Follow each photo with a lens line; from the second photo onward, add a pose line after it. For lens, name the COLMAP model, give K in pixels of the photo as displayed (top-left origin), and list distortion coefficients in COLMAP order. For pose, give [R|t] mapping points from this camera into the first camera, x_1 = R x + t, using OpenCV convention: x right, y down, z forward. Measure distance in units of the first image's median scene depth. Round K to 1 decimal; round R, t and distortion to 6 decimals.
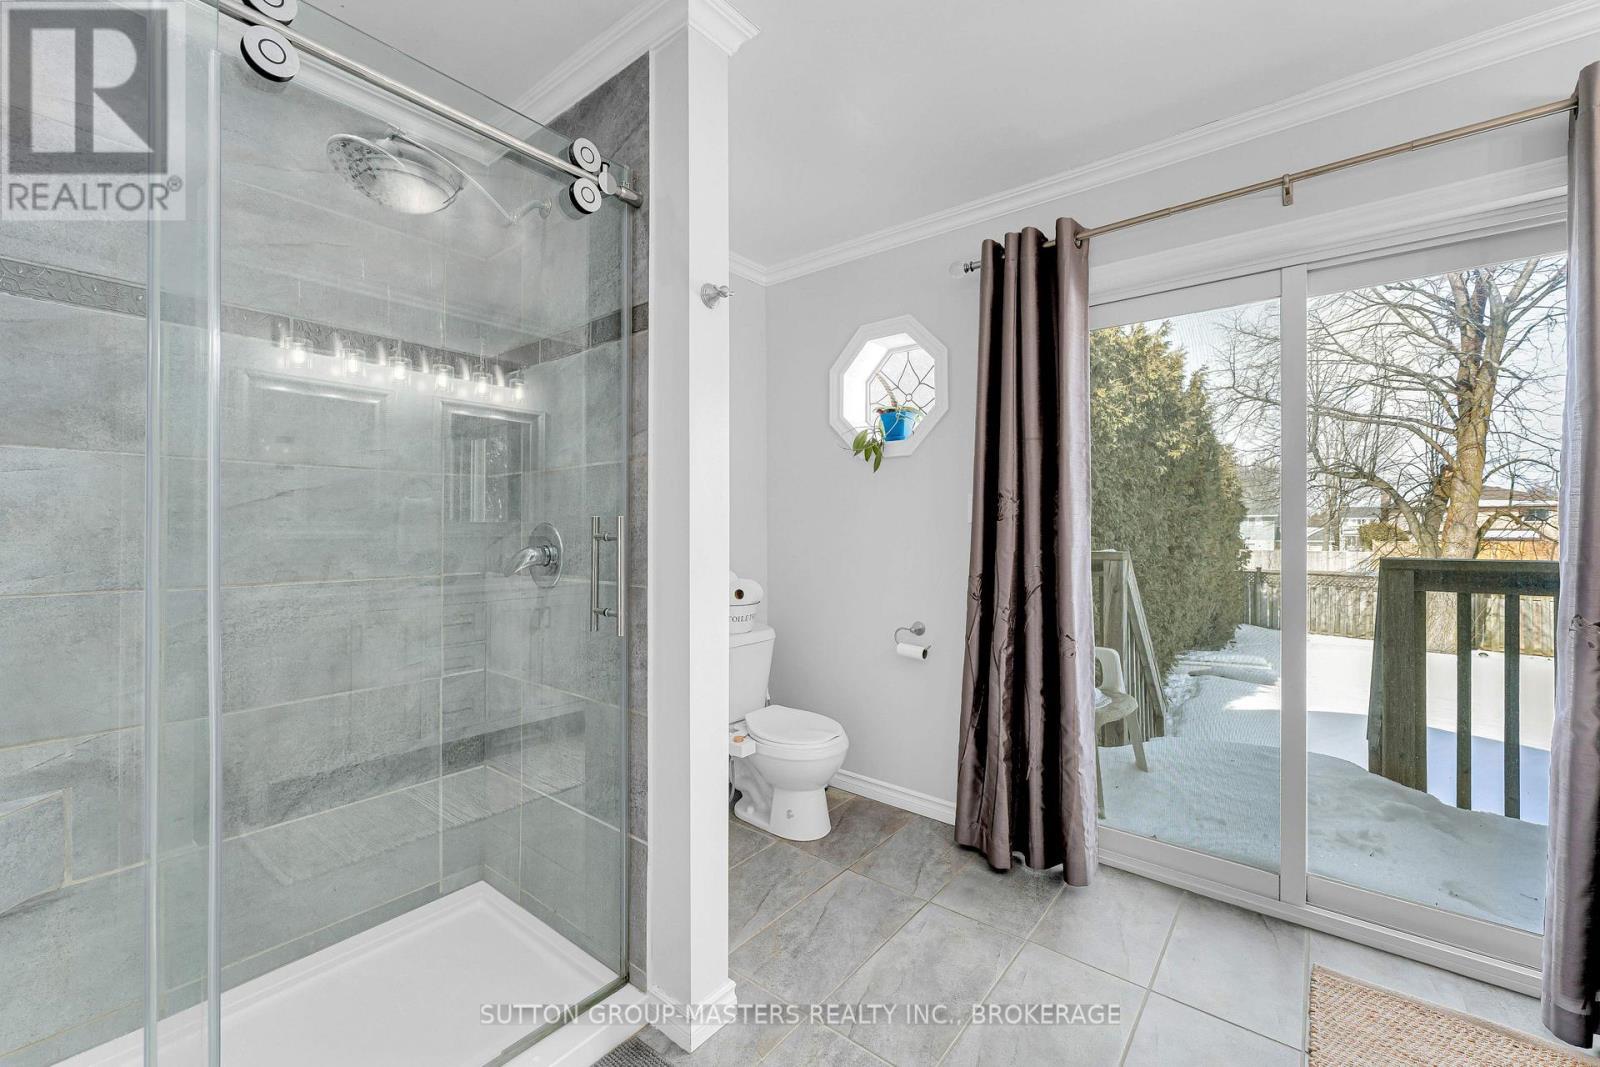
lens RADIAL K [[651.0, 0, 788.9], [0, 651.0, 525.3], [0, 0, 1]] dist [0.002683, -0.000318]
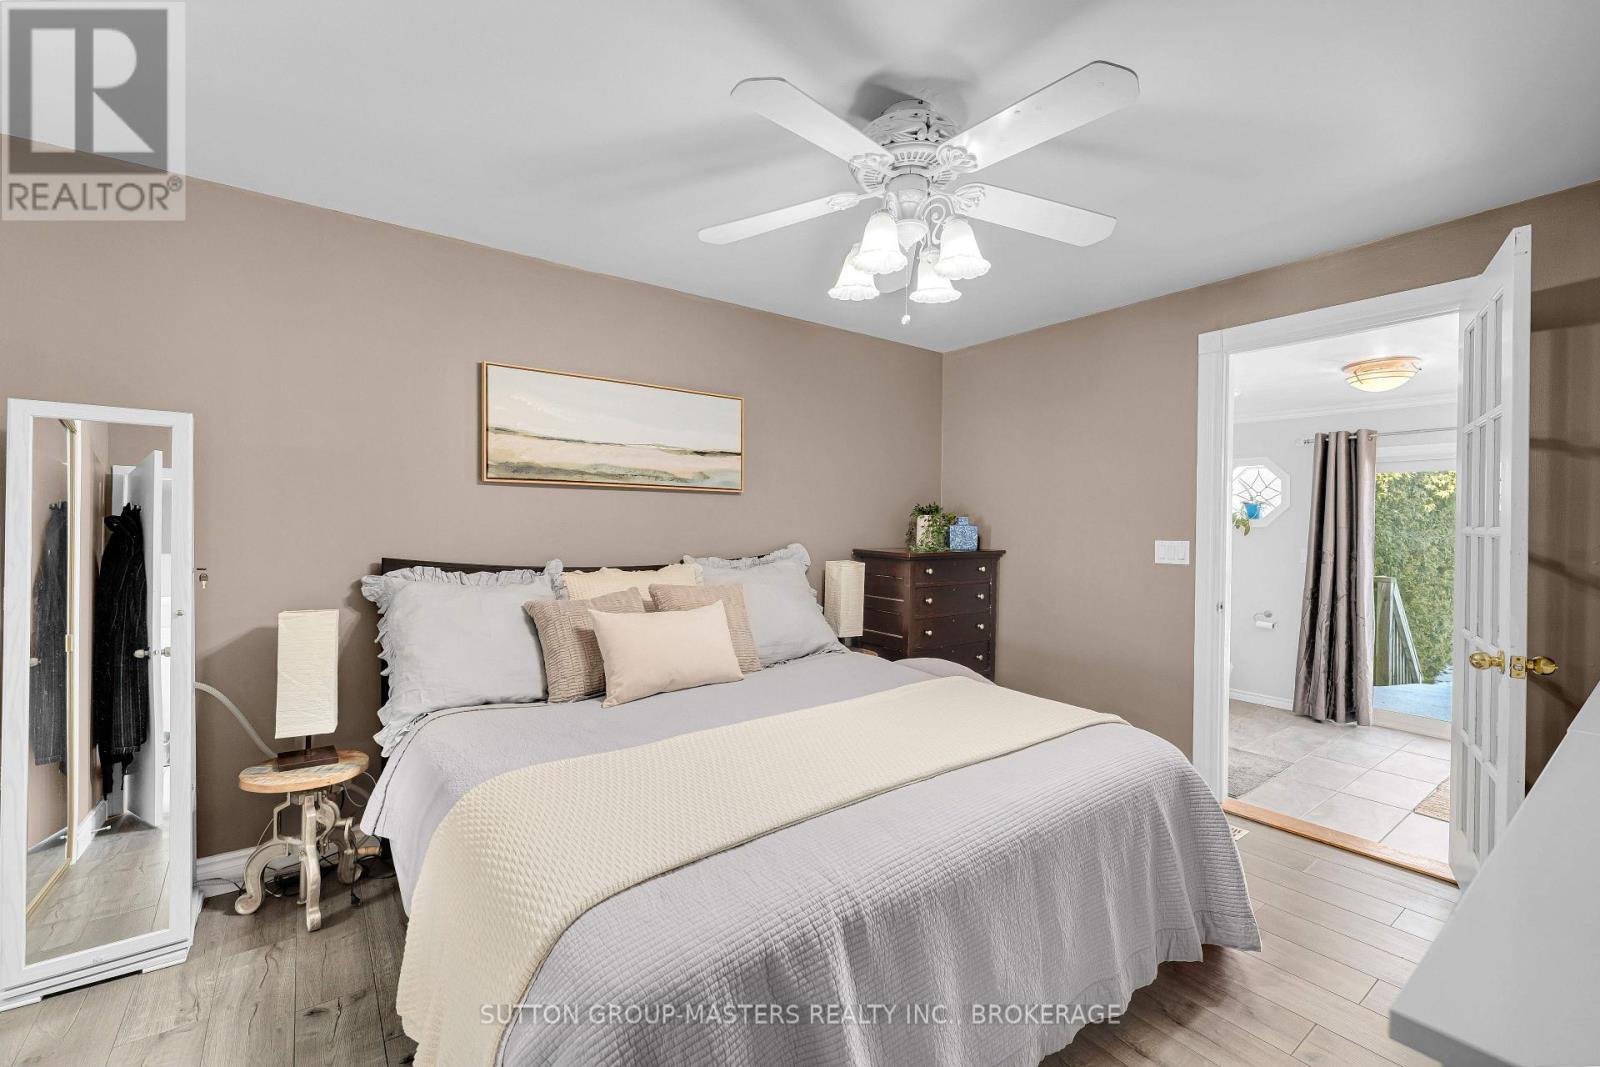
lens RADIAL K [[651.0, 0, 802.0], [0, 651.0, 536.7], [0, 0, 1]] dist [0.002683, -0.000318]
pose [[0.966186, 0.012827, -0.257528, -0.679089], [-0.008677, 0.999814, 0.017245, -0.102487], [0.257701, -0.014428, 0.966117, -1.317431]]
